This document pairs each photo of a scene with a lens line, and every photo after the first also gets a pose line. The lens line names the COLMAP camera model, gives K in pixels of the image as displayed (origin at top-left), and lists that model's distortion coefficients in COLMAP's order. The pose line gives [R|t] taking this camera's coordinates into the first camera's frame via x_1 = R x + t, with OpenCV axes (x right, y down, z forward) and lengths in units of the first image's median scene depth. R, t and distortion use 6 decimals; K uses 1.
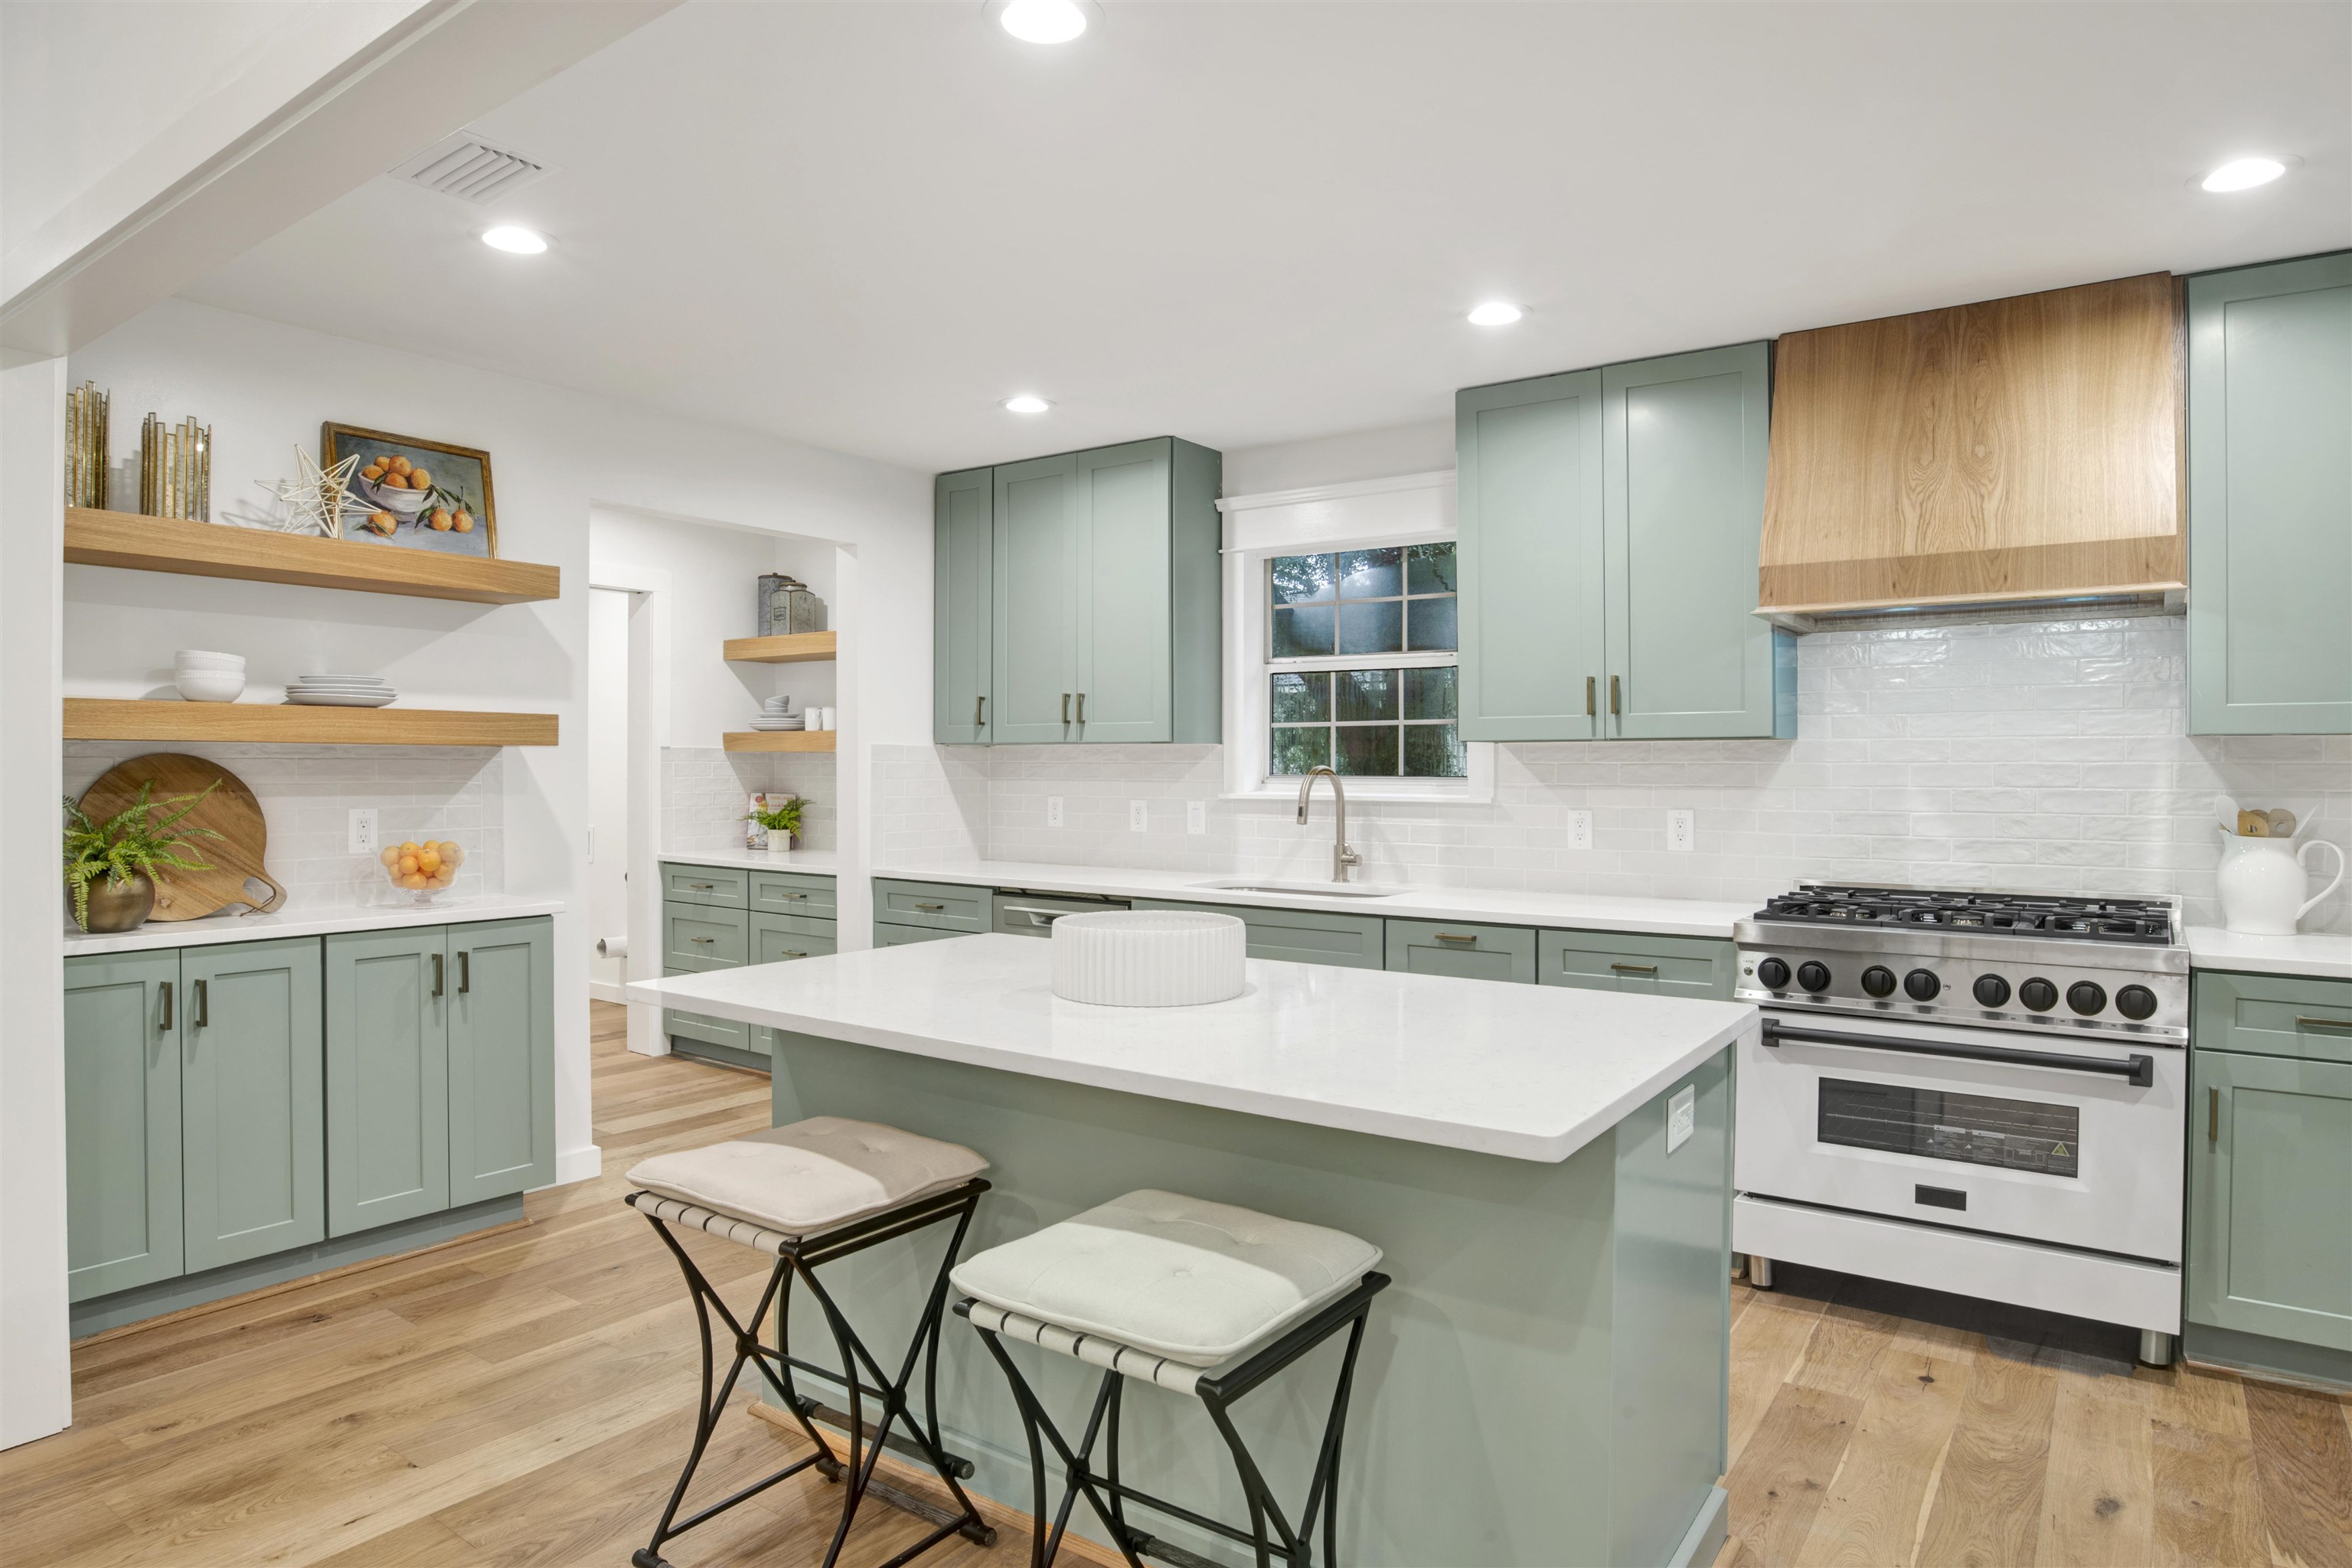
lens RADIAL K [[1359.5, 0, 1158.9], [0, 1359.5, 775.8], [0, 0, 1]] dist [-0.080414, 0.025960]
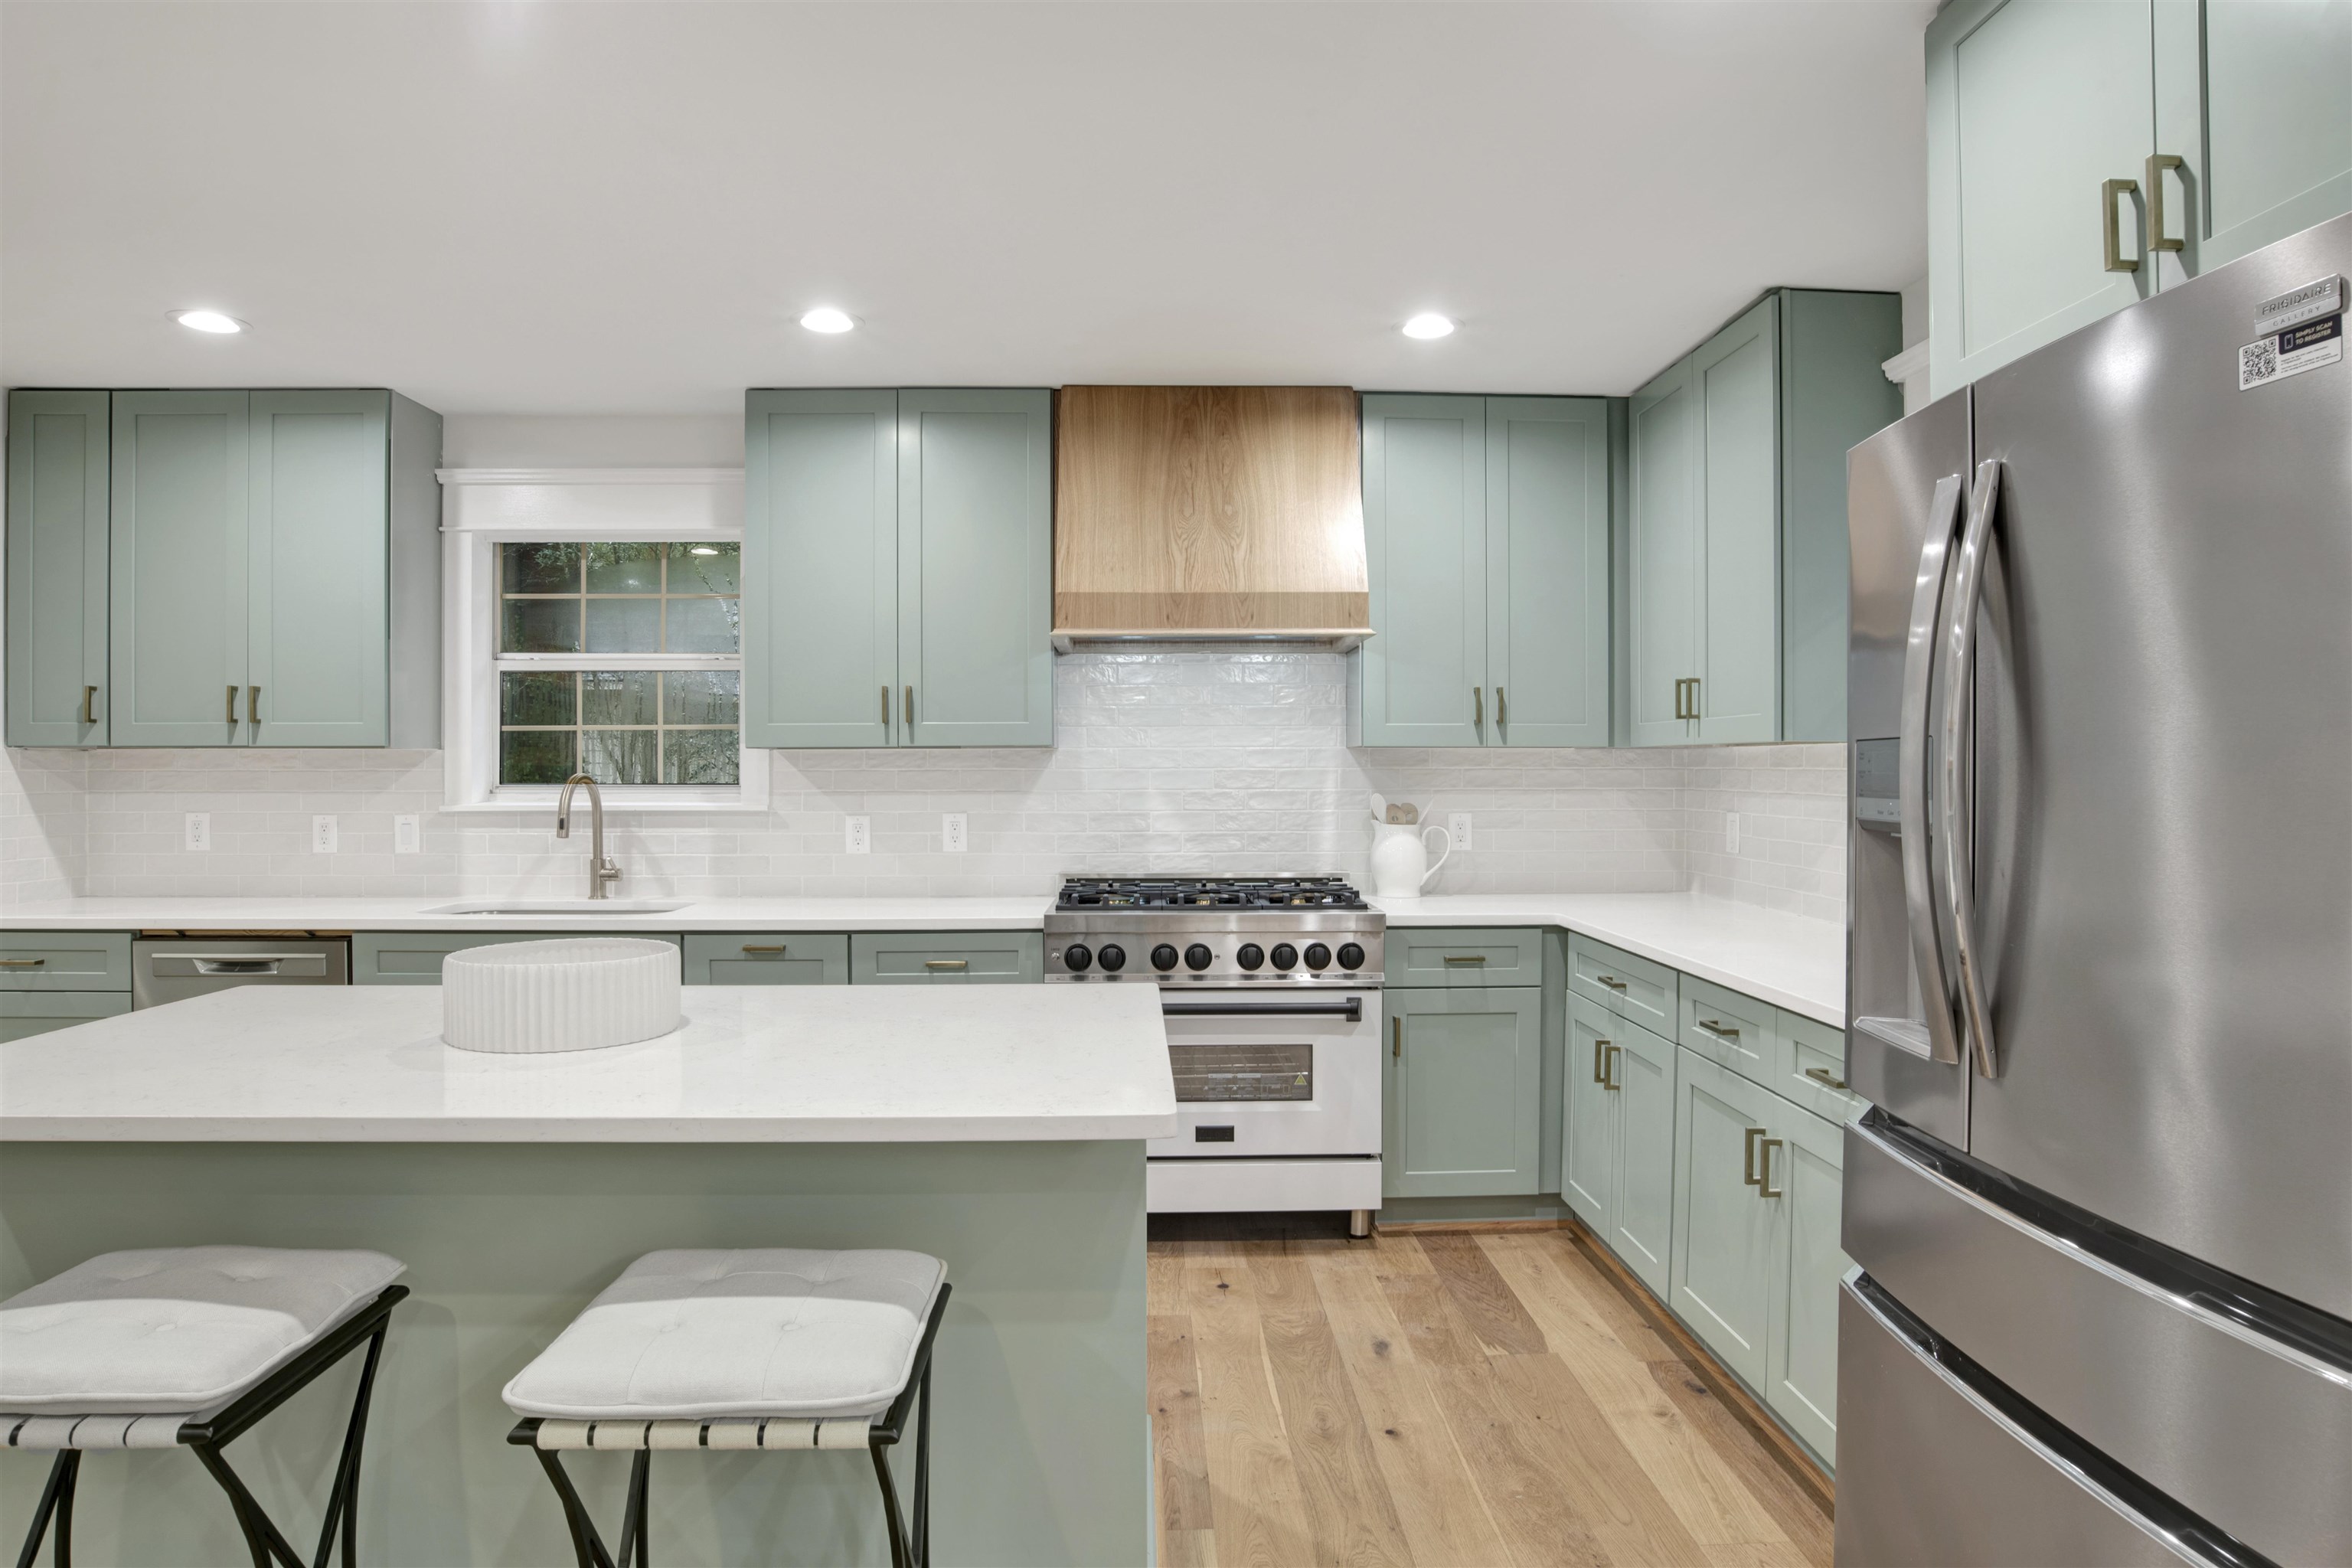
lens RADIAL K [[1359.5, 0, 1178.0], [0, 1359.5, 782.1], [0, 0, 1]] dist [-0.080414, 0.025960]
pose [[0.781149, -0.009029, 0.624279, -0.183206], [0.007496, 0.999959, 0.005083, -0.004510], [-0.624299, 0.000709, 0.781185, 0.060464]]
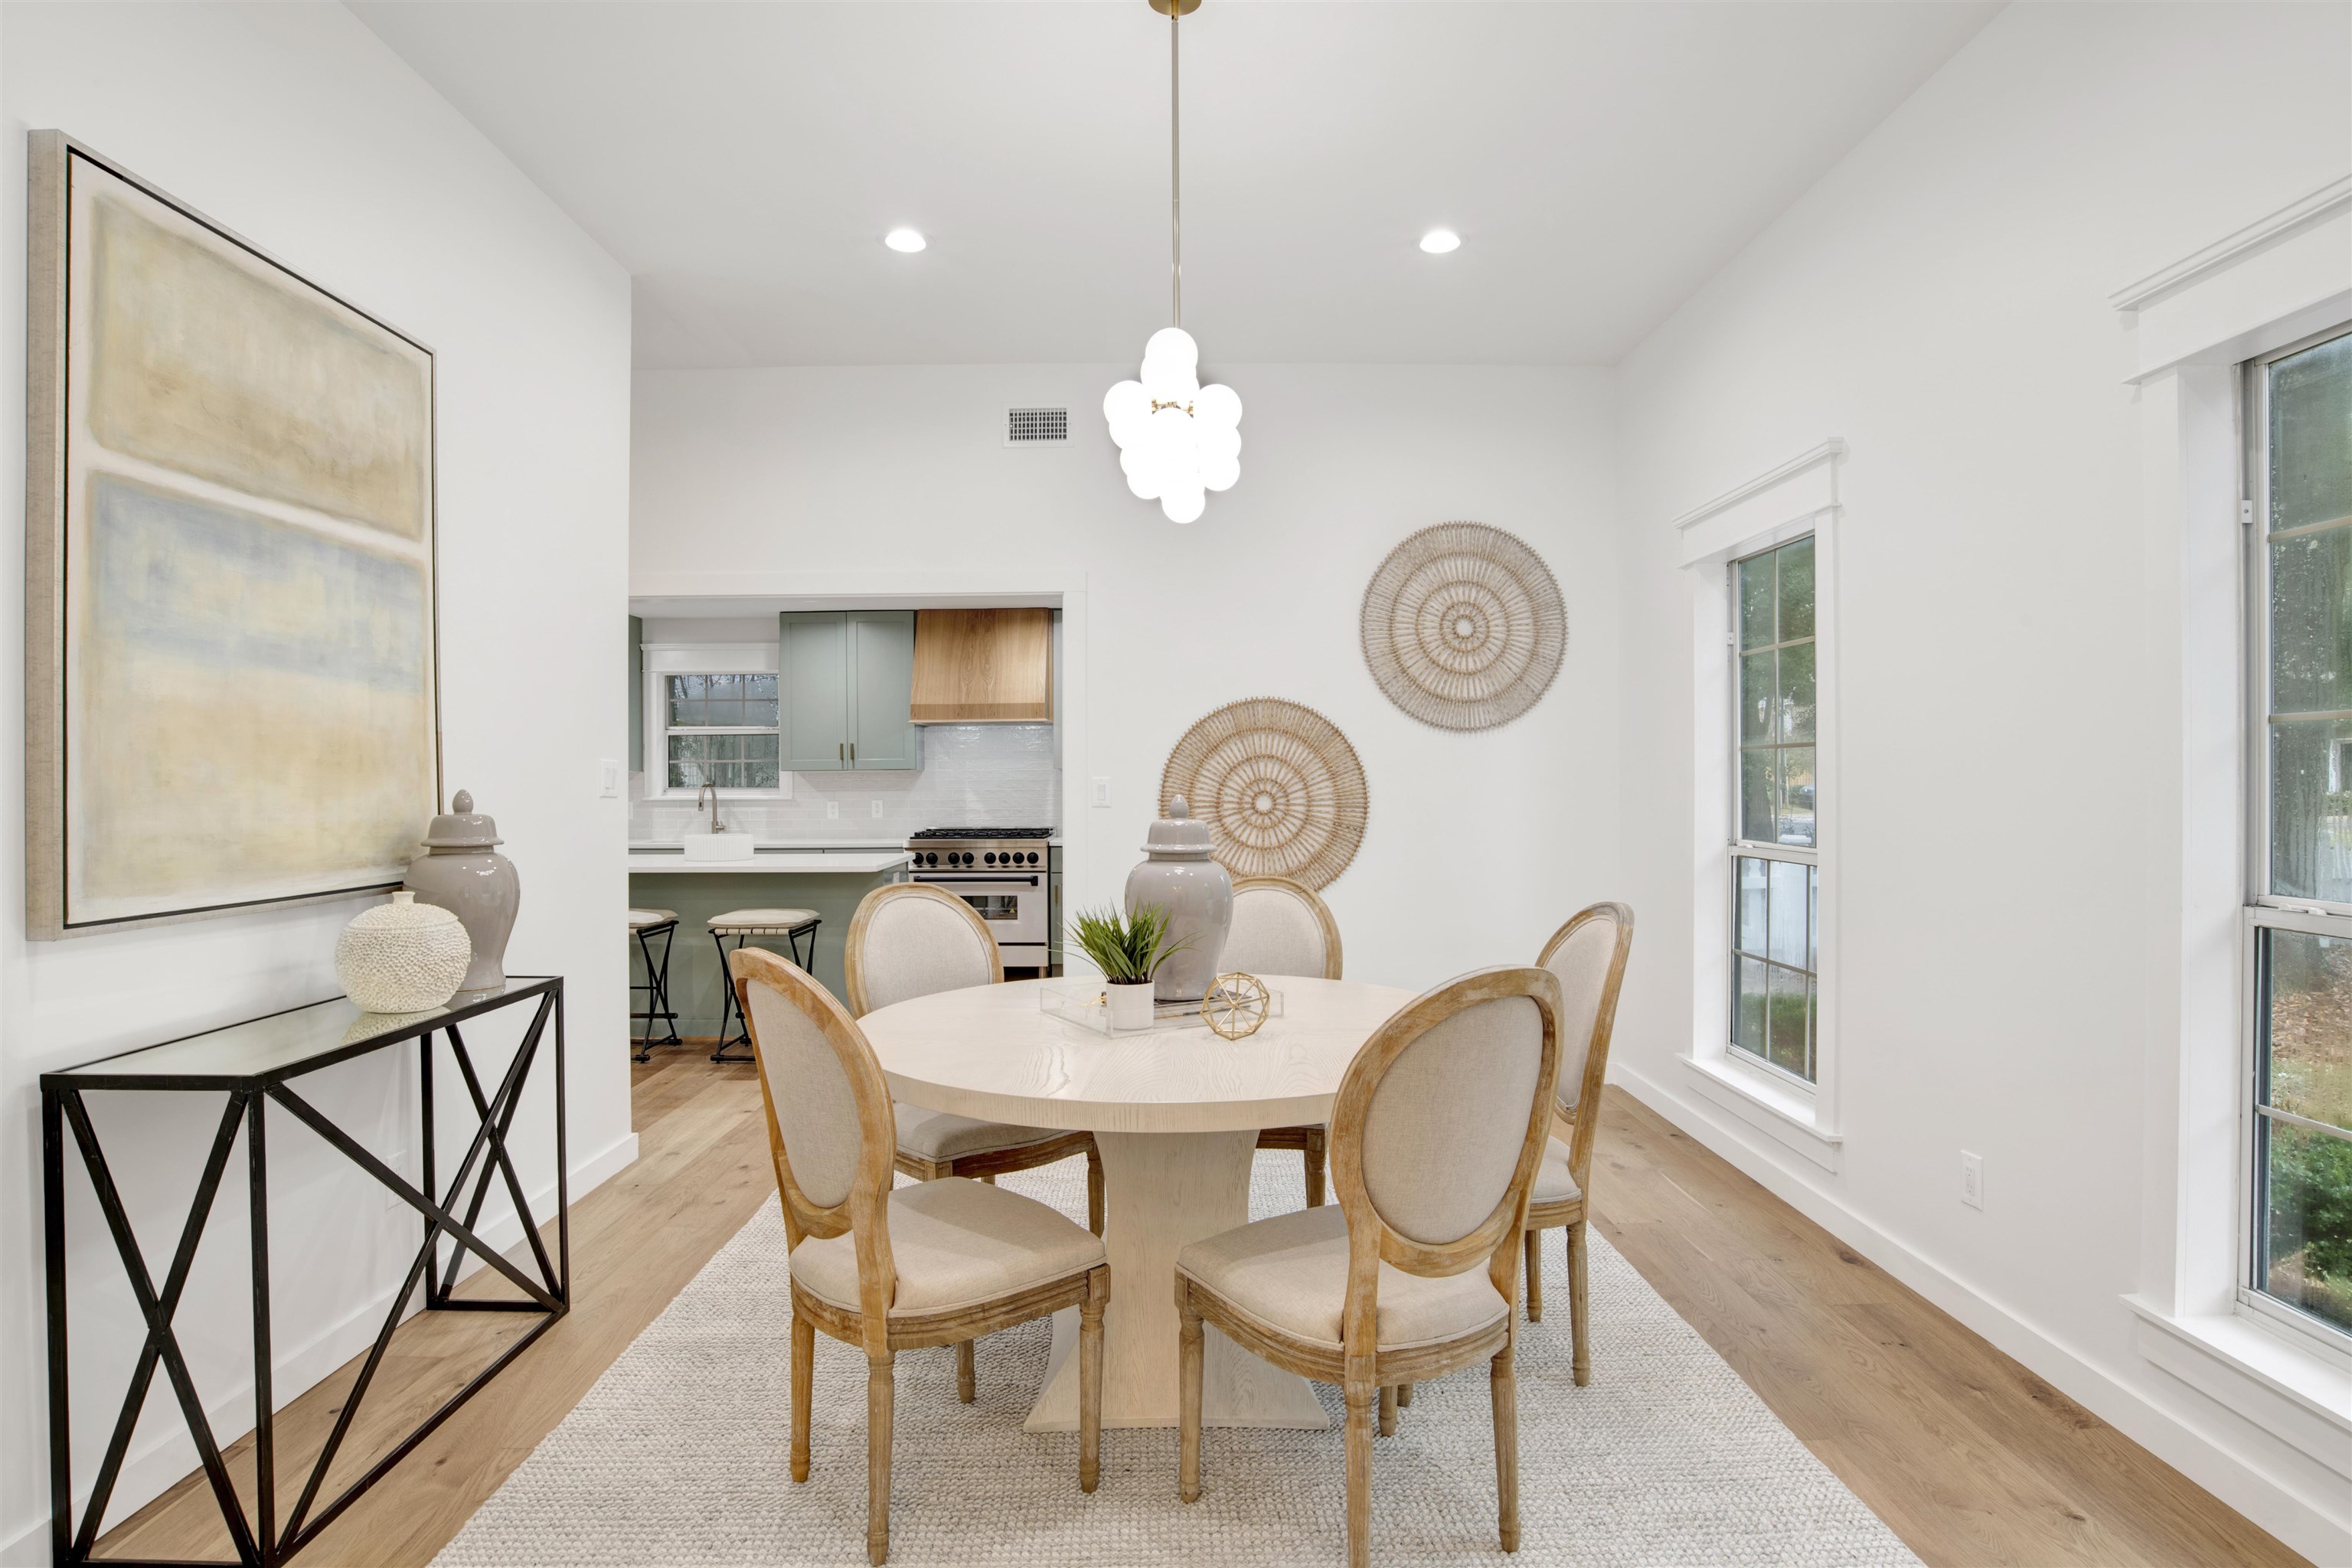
lens RADIAL K [[1282.2, 0, 1171.7], [0, 1282.2, 791.7], [0, 0, 1]] dist [-0.025603, 0.000600]
pose [[0.806116, -0.008435, 0.591697, -0.645371], [0.011447, 0.999934, -0.001340, 0.024533], [-0.591646, 0.007853, 0.806159, -1.368753]]
